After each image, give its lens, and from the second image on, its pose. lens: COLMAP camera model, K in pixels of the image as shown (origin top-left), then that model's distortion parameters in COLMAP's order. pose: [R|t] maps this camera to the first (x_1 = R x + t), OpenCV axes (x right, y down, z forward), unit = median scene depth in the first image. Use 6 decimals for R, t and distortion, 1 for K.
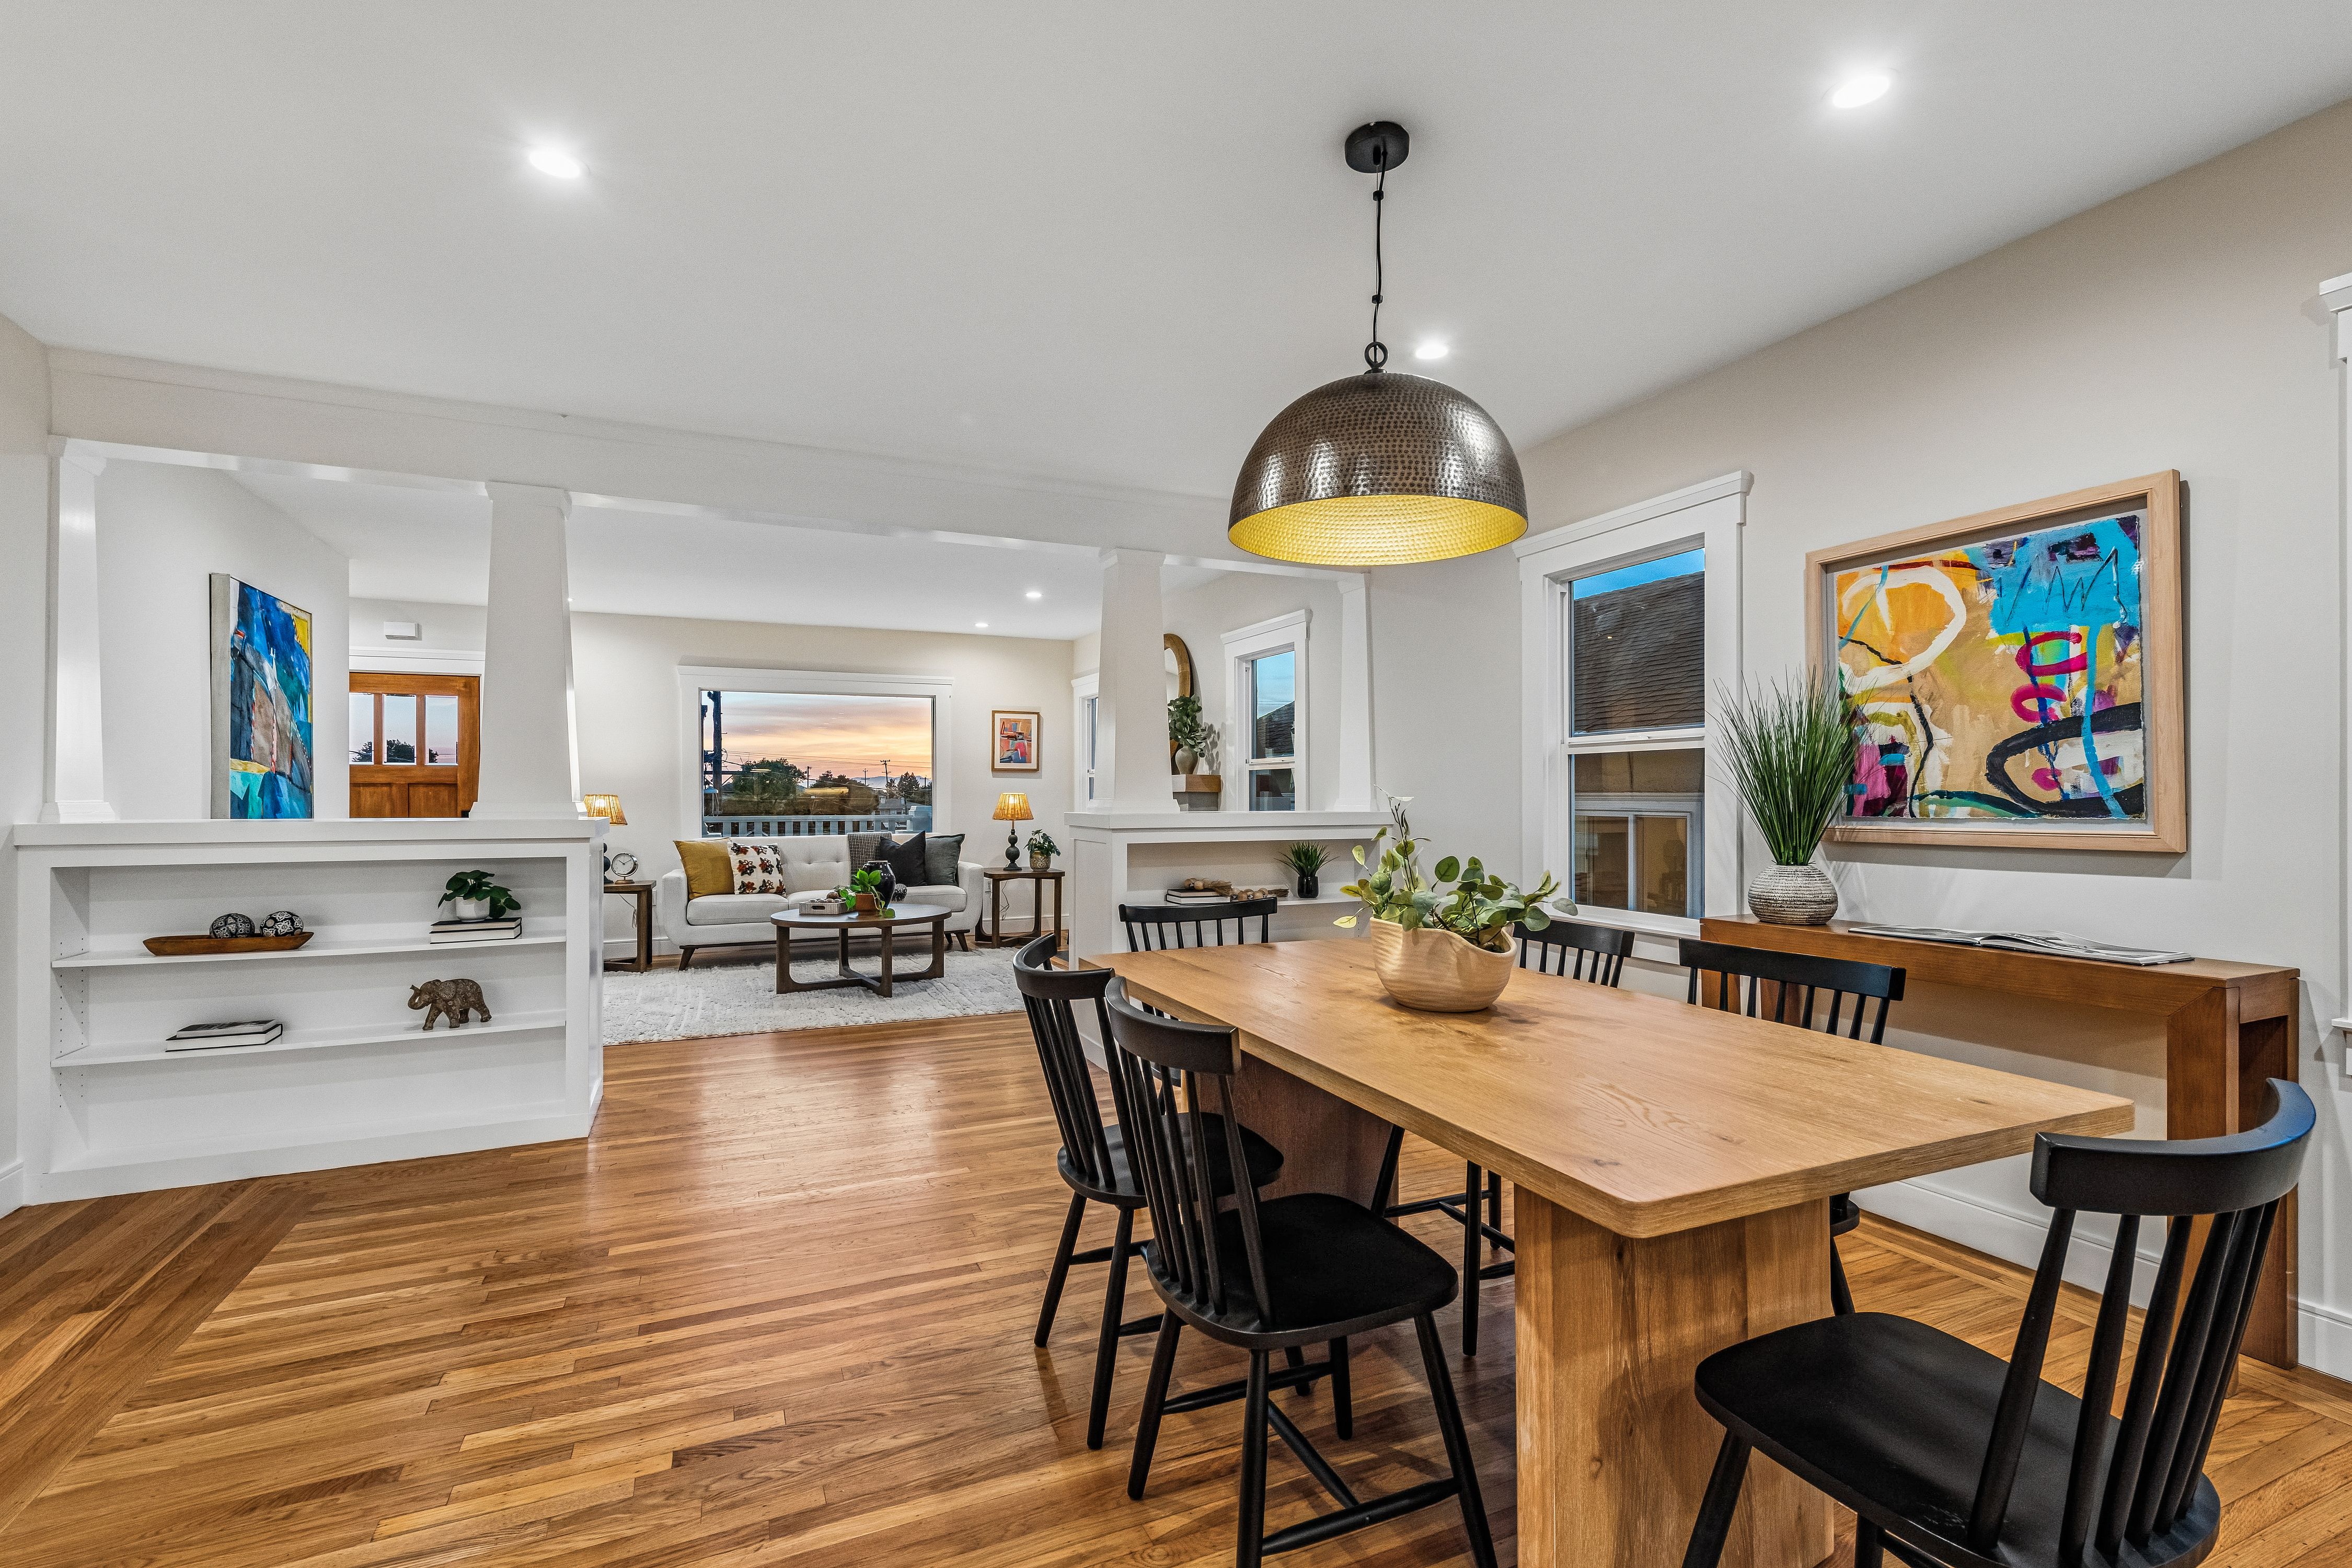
lens RADIAL K [[1058.6, 0, 1206.1], [0, 1058.6, 788.9], [0, 0, 1]] dist [0.000702, -0.000515]
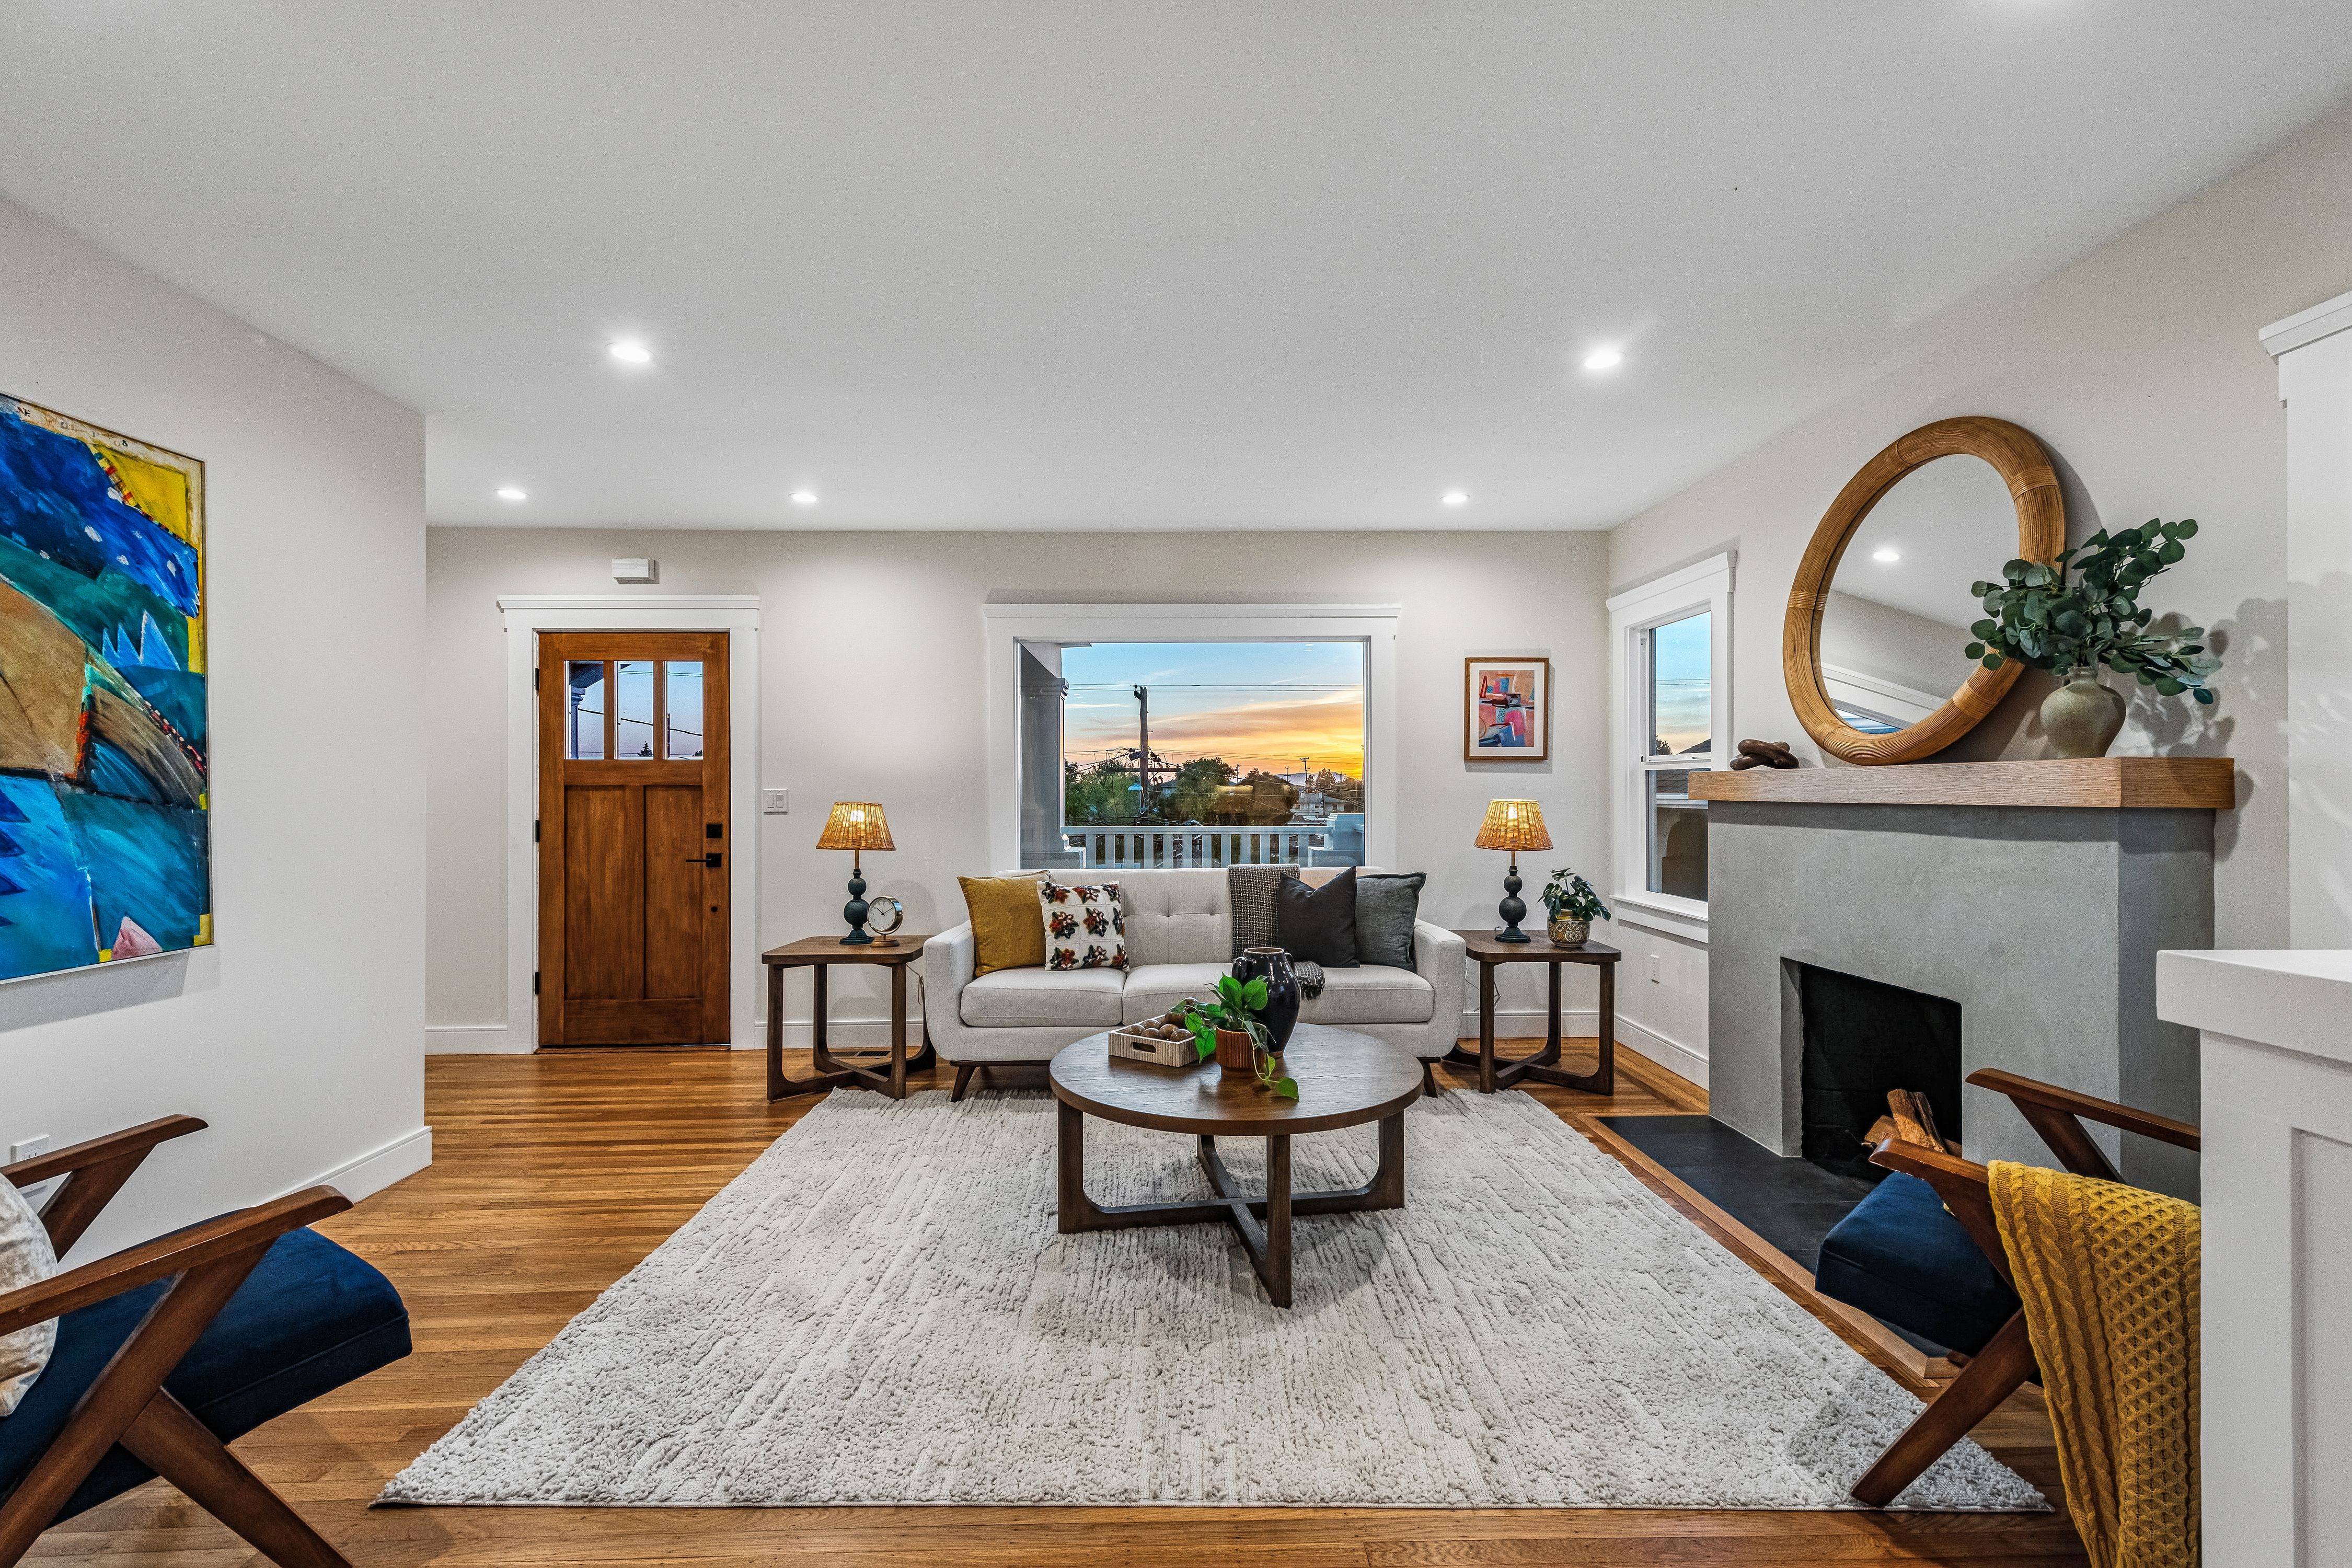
lens RADIAL K [[955.3, 0, 1169.9], [0, 955.3, 790.2], [0, 0, 1]] dist [0.002916, -0.001742]
pose [[0.906346, 0.001096, -0.422535, -0.145982], [0.001419, 0.999983, 0.005637, -0.004583], [0.422534, -0.005708, 0.906329, 0.516720]]
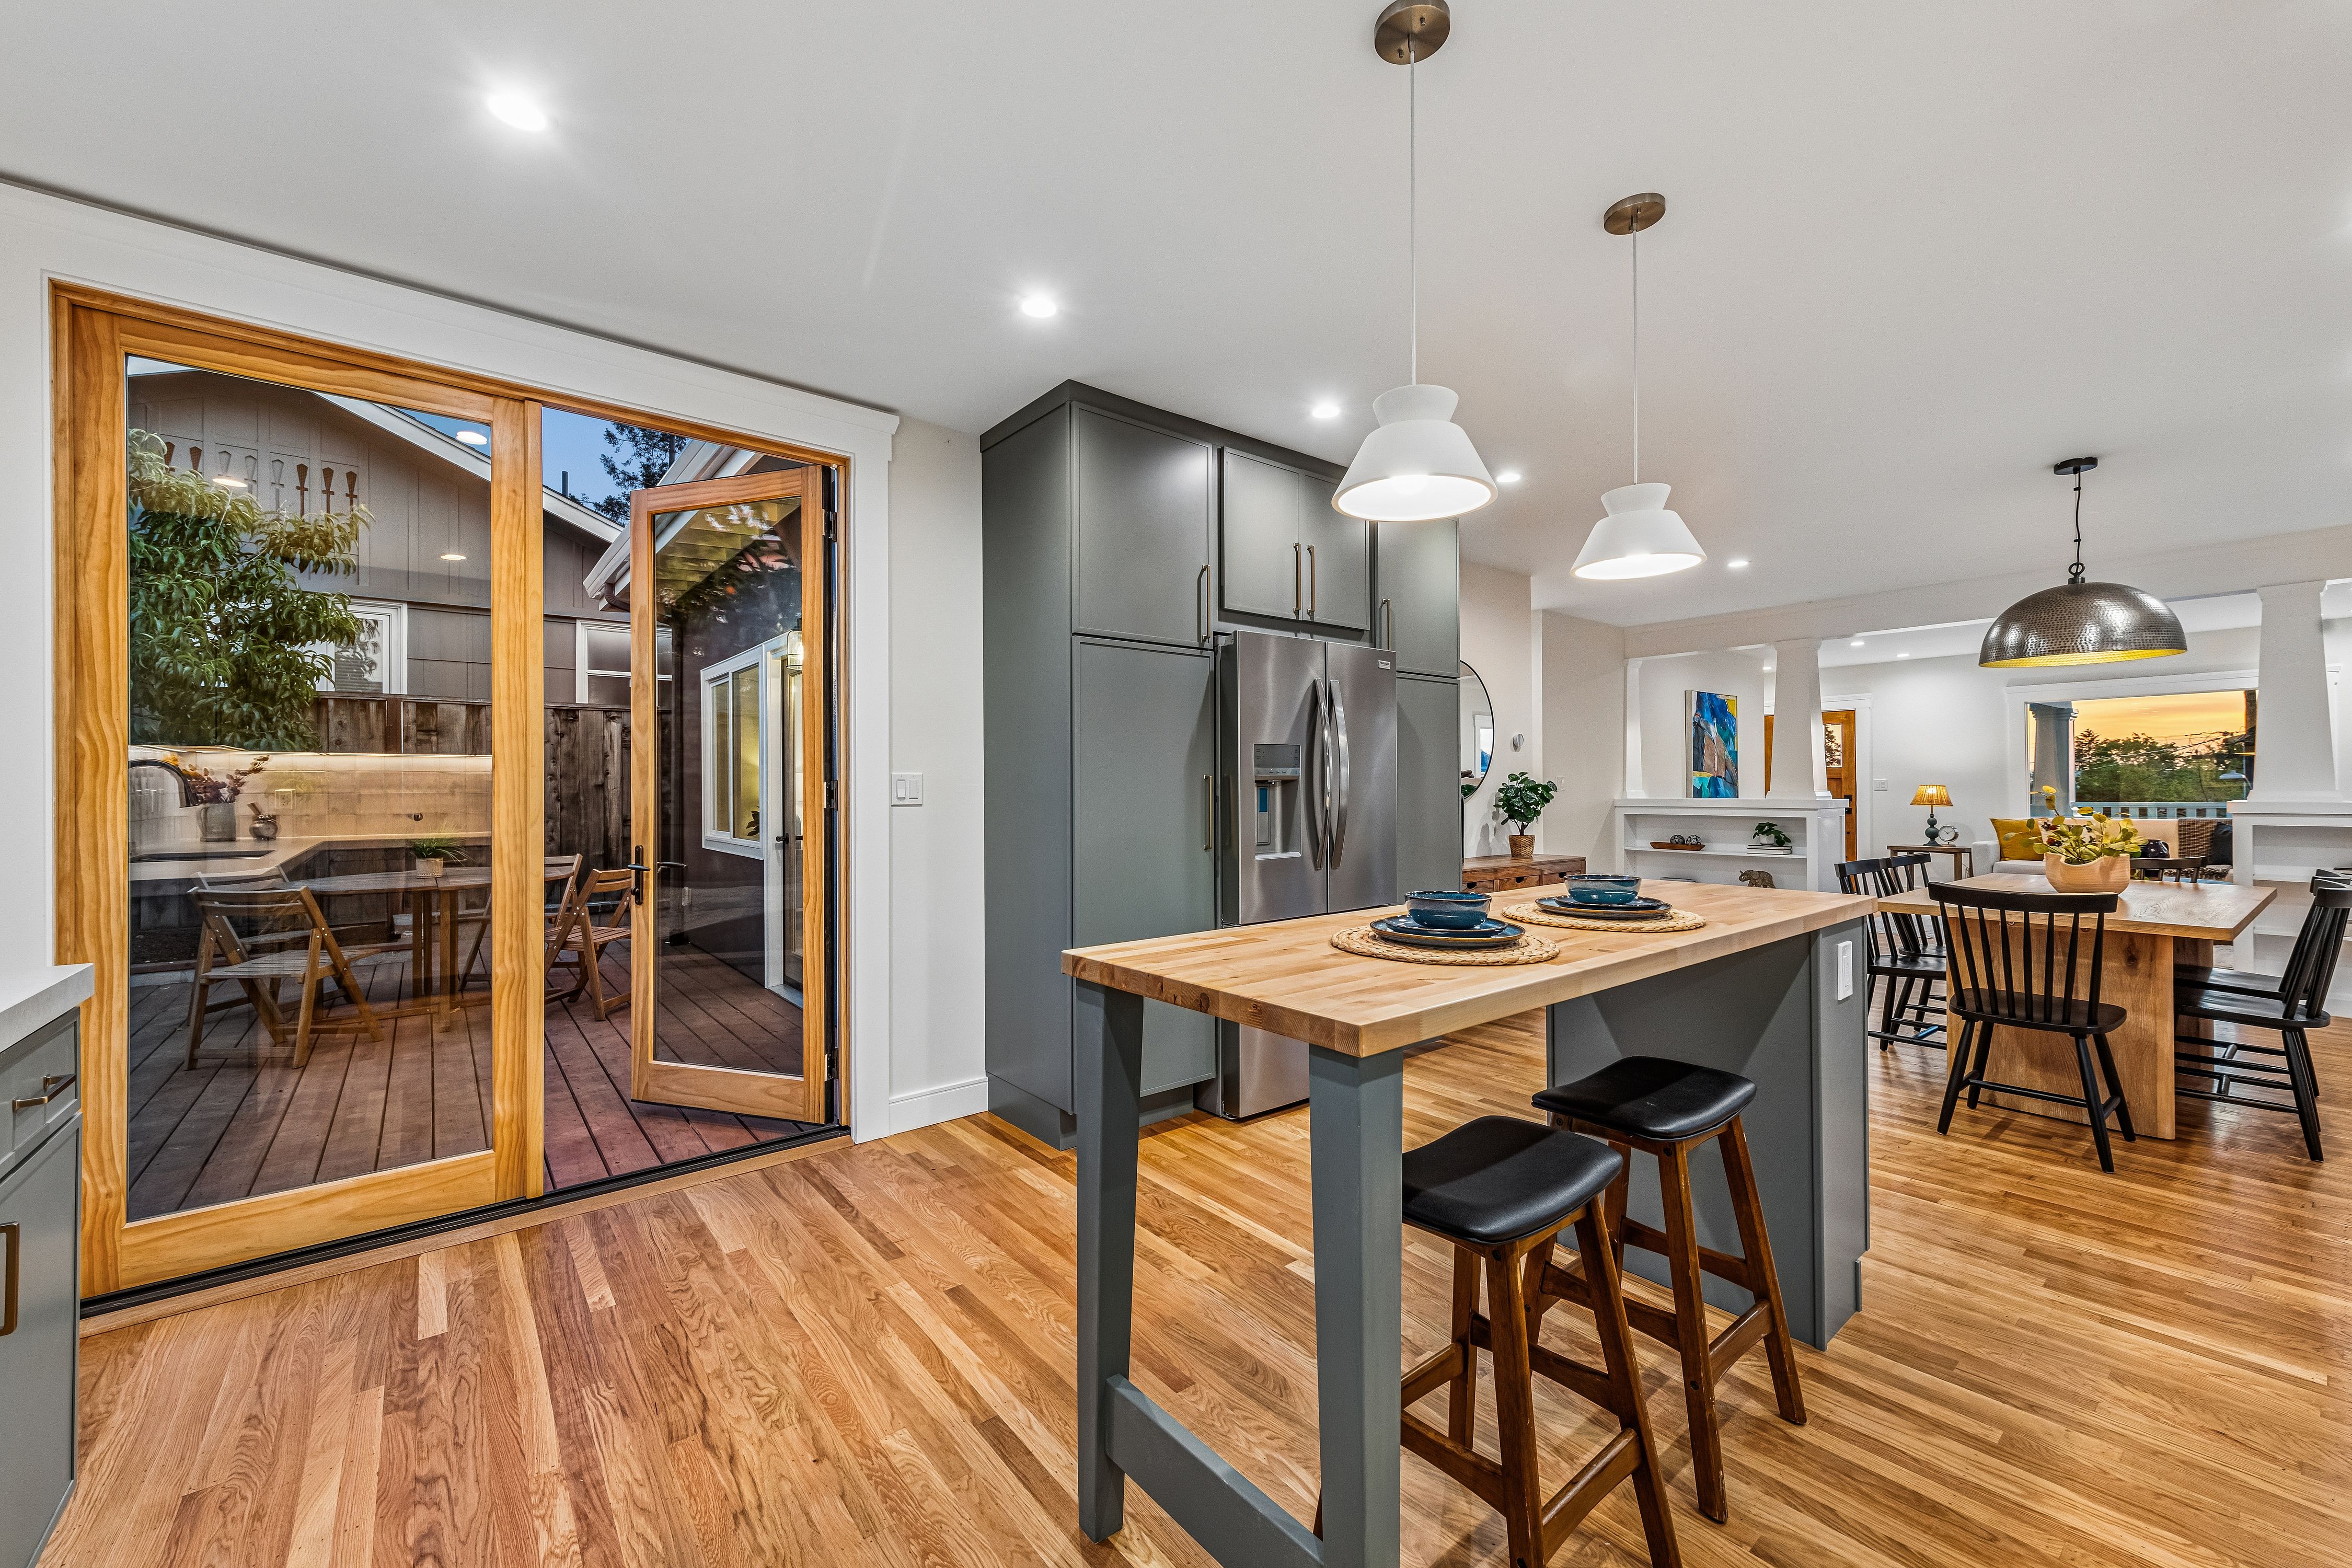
lens RADIAL K [[912.5, 0, 1160.2], [0, 912.5, 789.8], [0, 0, 1]] dist [-0.000561, -0.000173]
pose [[0.206691, 0.007246, -0.978379, 0.410647], [0.011347, 0.999888, 0.009803, -0.011152], [0.978341, -0.013128, 0.206585, -0.284253]]
